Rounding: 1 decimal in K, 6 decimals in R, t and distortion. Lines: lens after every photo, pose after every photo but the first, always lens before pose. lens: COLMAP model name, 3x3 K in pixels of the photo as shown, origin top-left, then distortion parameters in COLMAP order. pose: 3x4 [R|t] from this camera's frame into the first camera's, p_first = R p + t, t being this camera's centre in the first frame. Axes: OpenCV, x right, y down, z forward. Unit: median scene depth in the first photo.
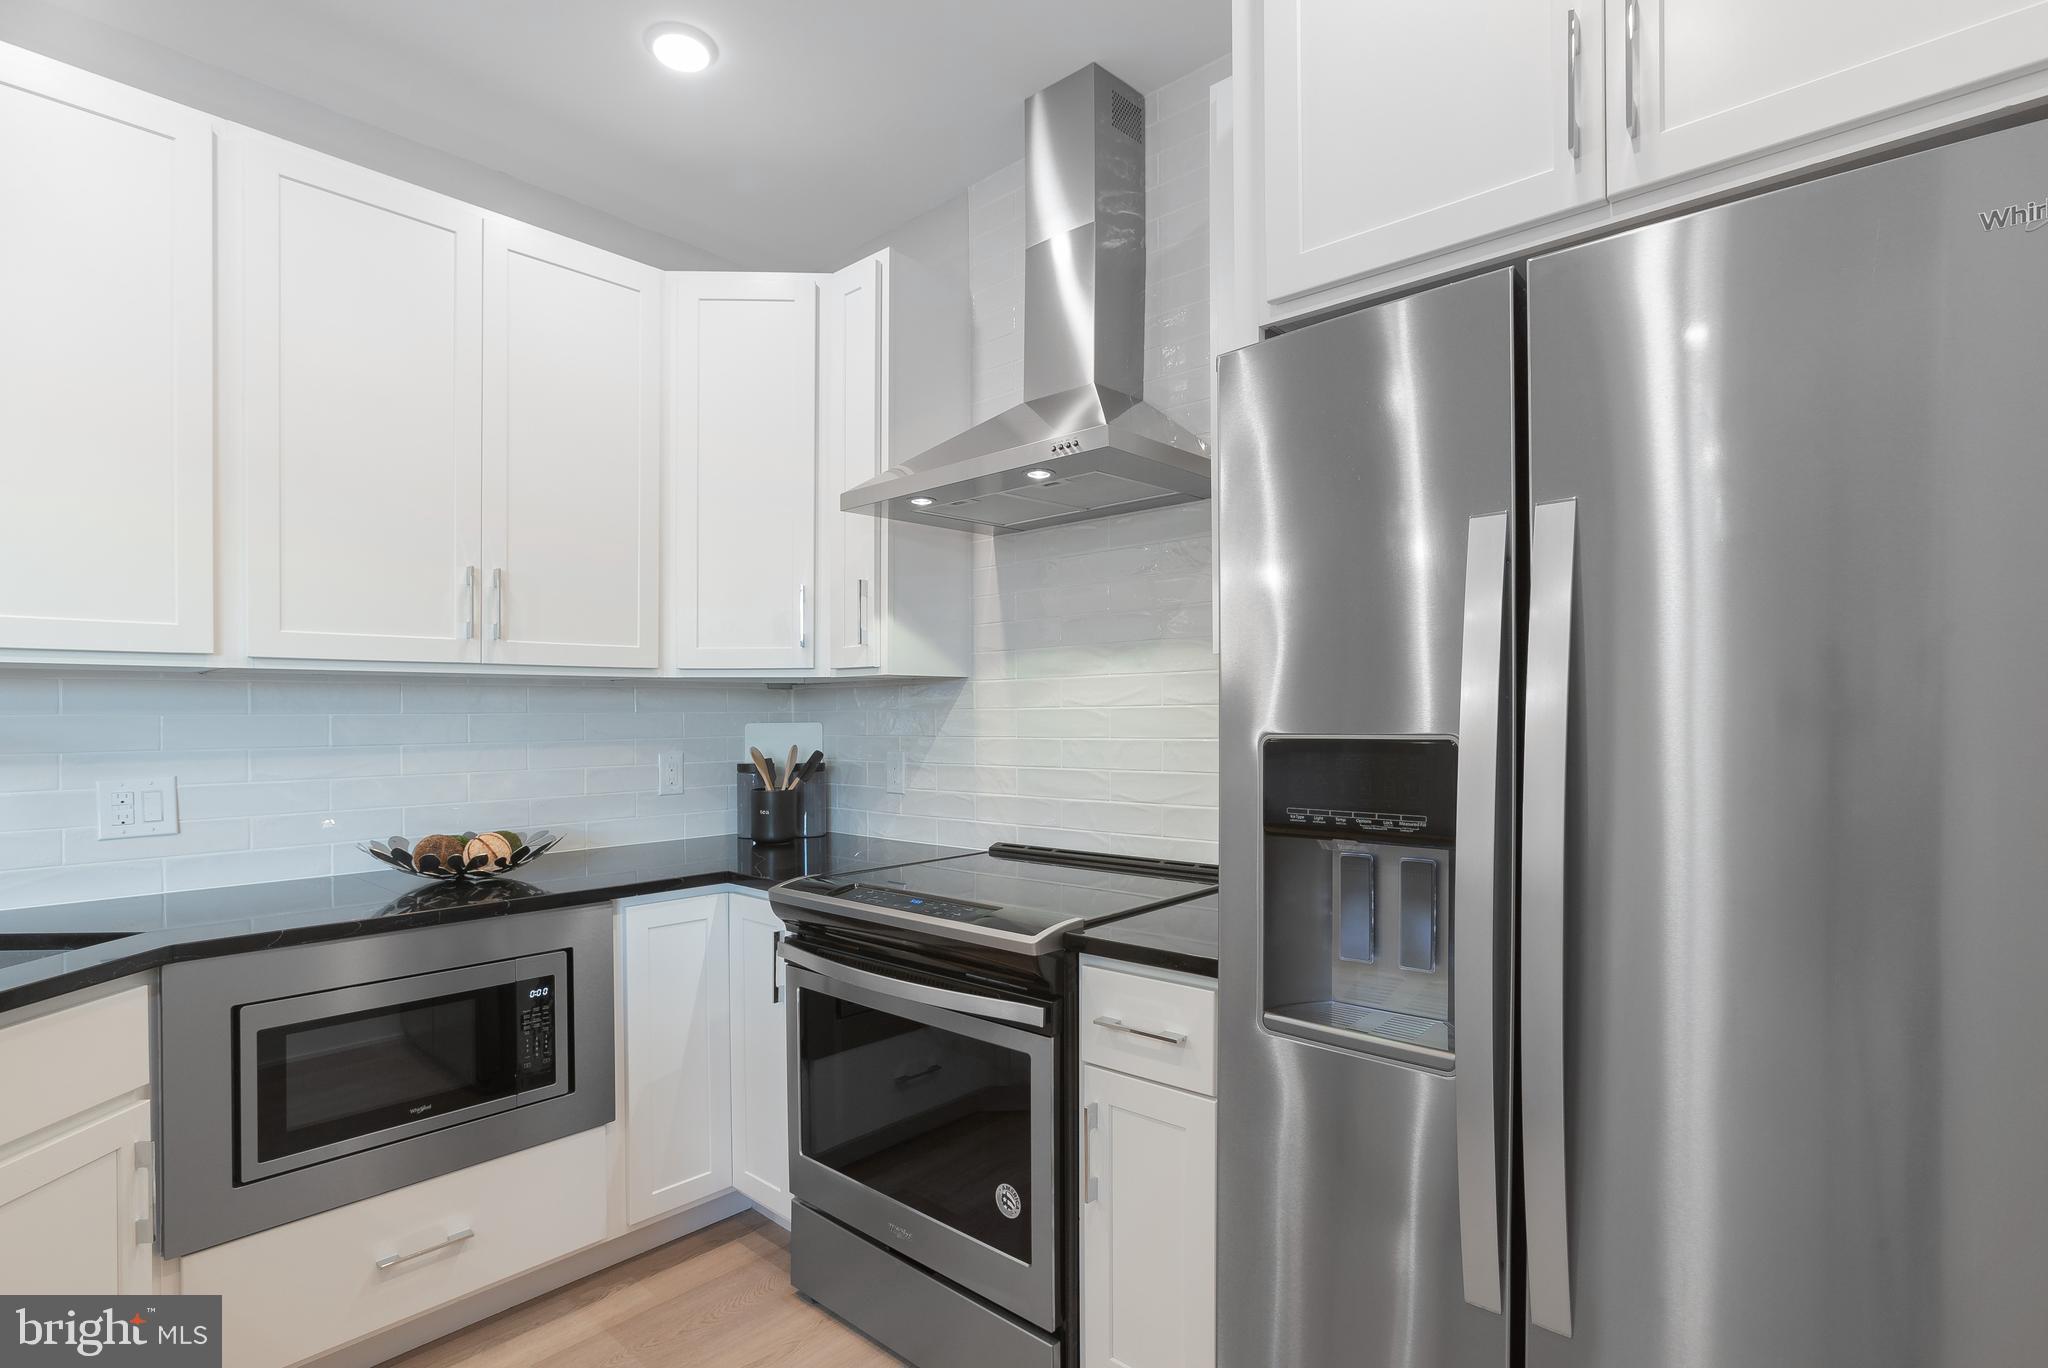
lens RADIAL K [[995.9, 0, 1020.8], [0, 995.9, 747.0], [0, 0, 1]] dist [-0.067312, 0.044242]
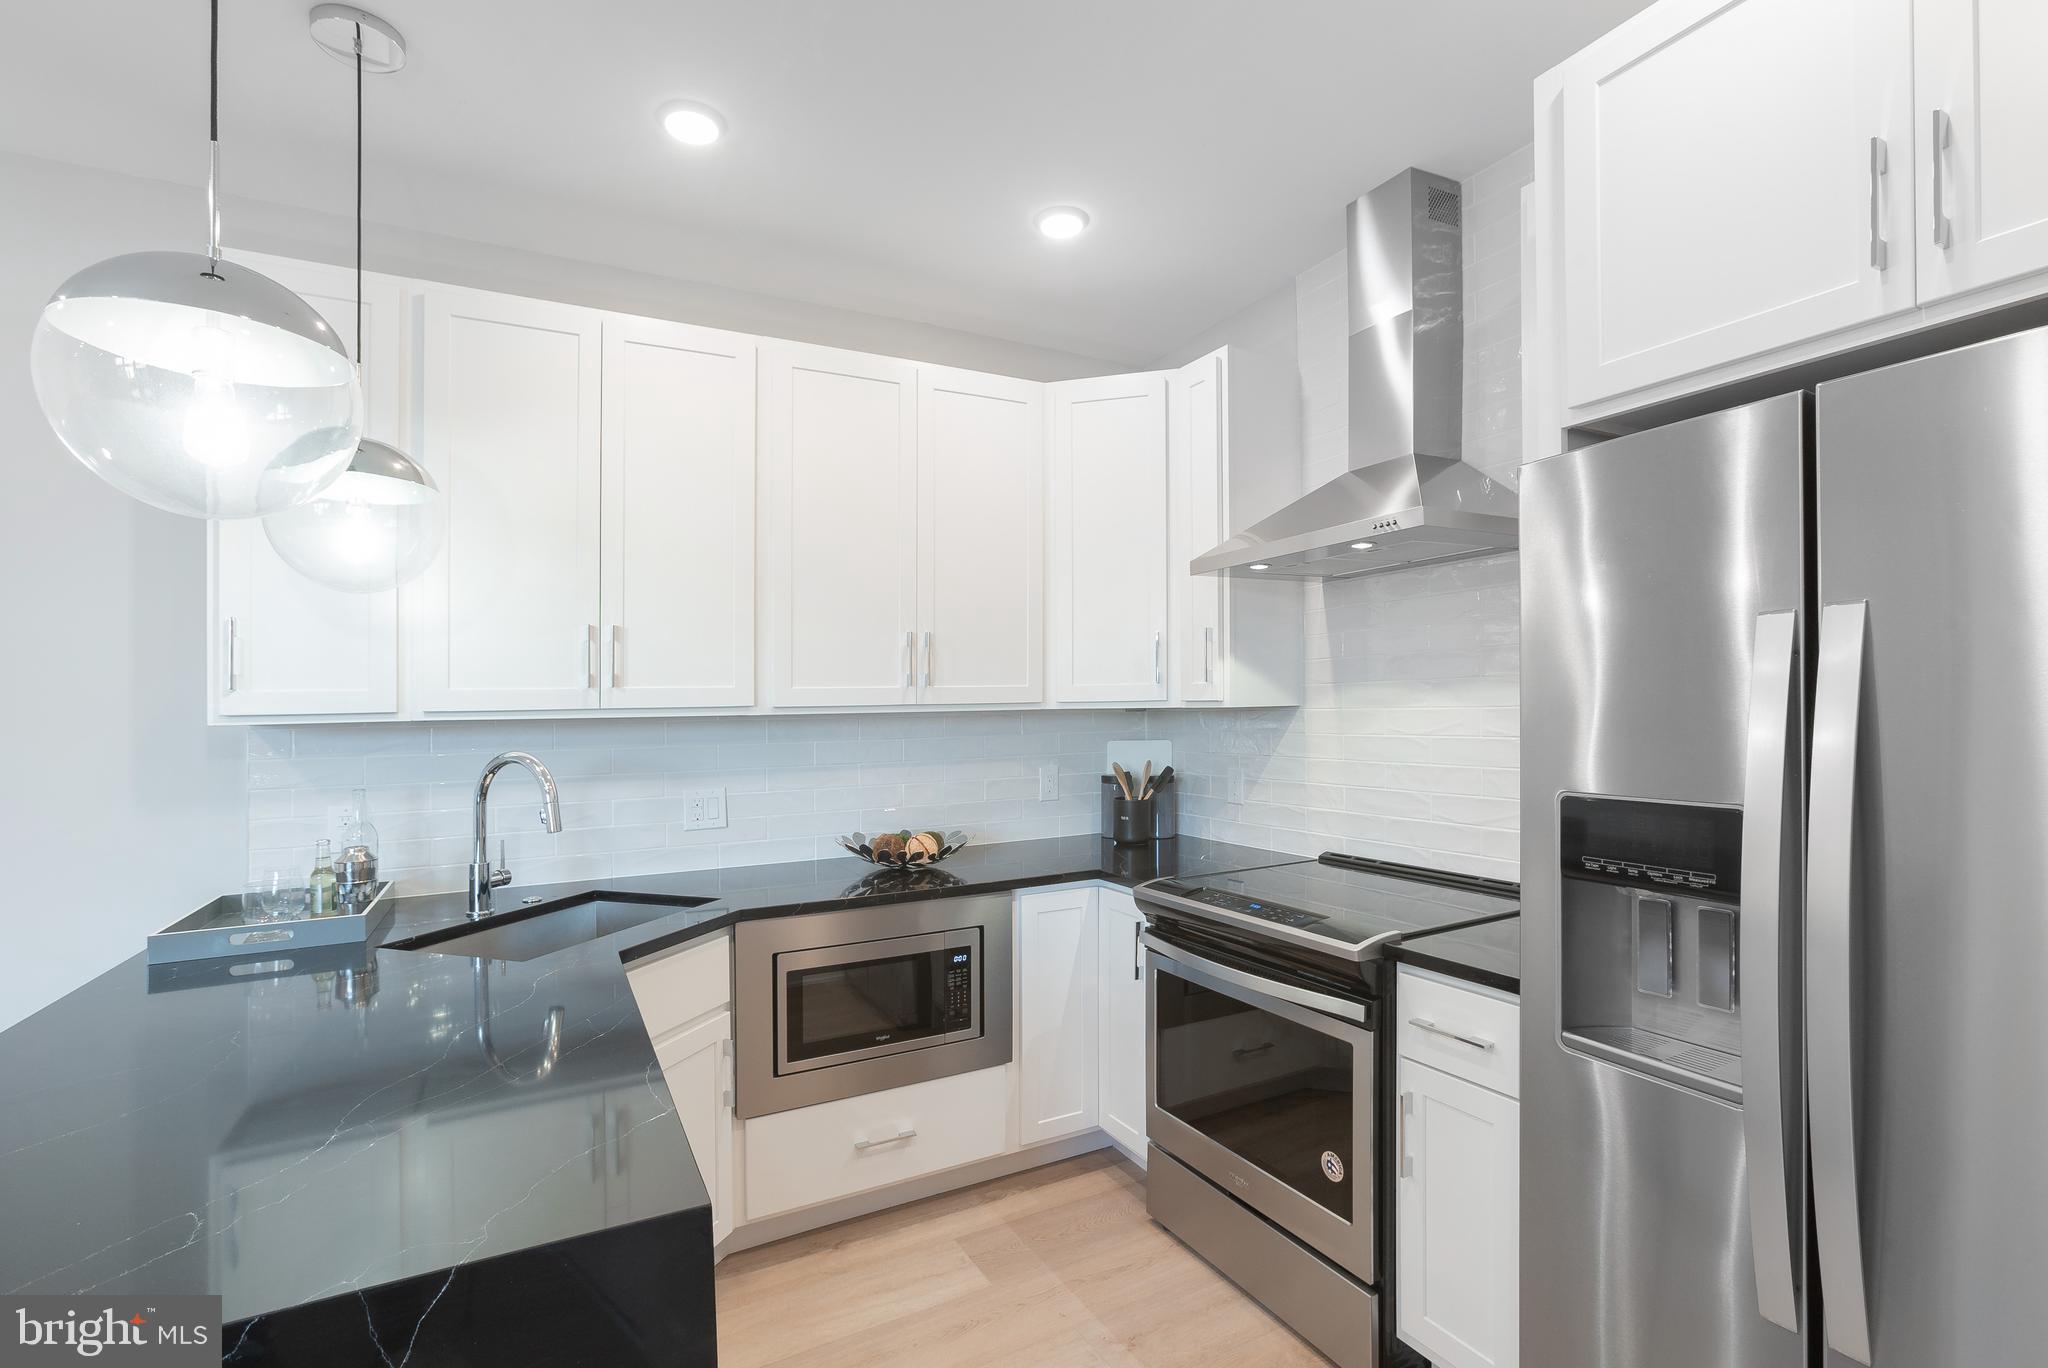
lens RADIAL K [[928.4, 0, 1024.4], [0, 928.4, 725.2], [0, 0, 1]] dist [-0.048444, 0.024872]
pose [[0.941985, -0.001729, -0.335651, 0.007131], [-0.001165, 0.999964, -0.008422, -0.050336], [0.335653, 0.008324, 0.941949, -0.140233]]
